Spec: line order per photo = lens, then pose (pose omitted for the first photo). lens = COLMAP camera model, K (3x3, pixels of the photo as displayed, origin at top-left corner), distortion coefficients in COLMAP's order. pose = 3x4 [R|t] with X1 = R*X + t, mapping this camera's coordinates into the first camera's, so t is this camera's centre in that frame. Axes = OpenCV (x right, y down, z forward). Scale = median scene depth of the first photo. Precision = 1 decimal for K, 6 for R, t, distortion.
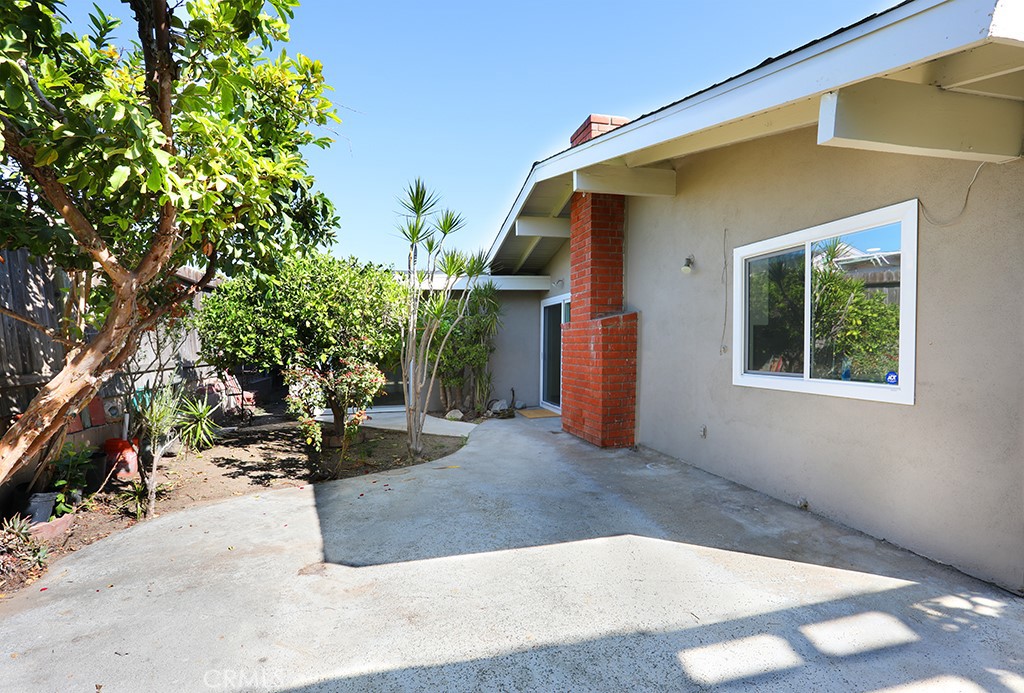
lens RADIAL K [[498.2, 0, 507.4], [0, 498.2, 348.2], [0, 0, 1]] dist [-0.045782, 0.015023]
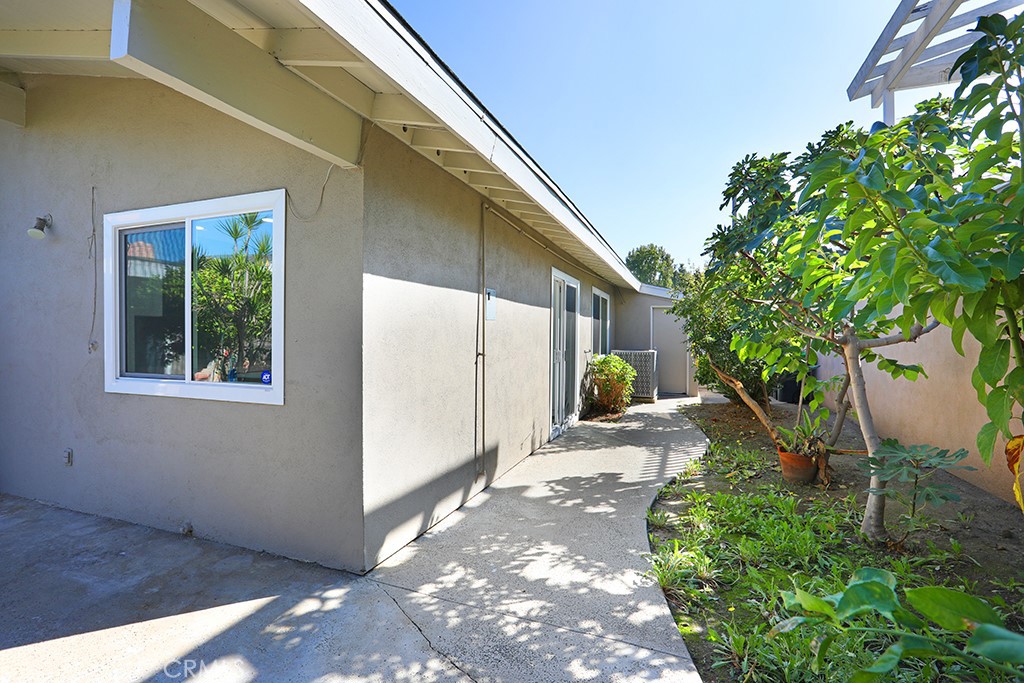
lens RADIAL K [[498.2, 0, 508.6], [0, 498.2, 340.9], [0, 0, 1]] dist [-0.045782, 0.015023]
pose [[0.558960, 0.008567, 0.829151, 0.244571], [-0.003460, 0.999962, -0.008000, -0.002678], [-0.829188, 0.001602, 0.558968, 0.079569]]
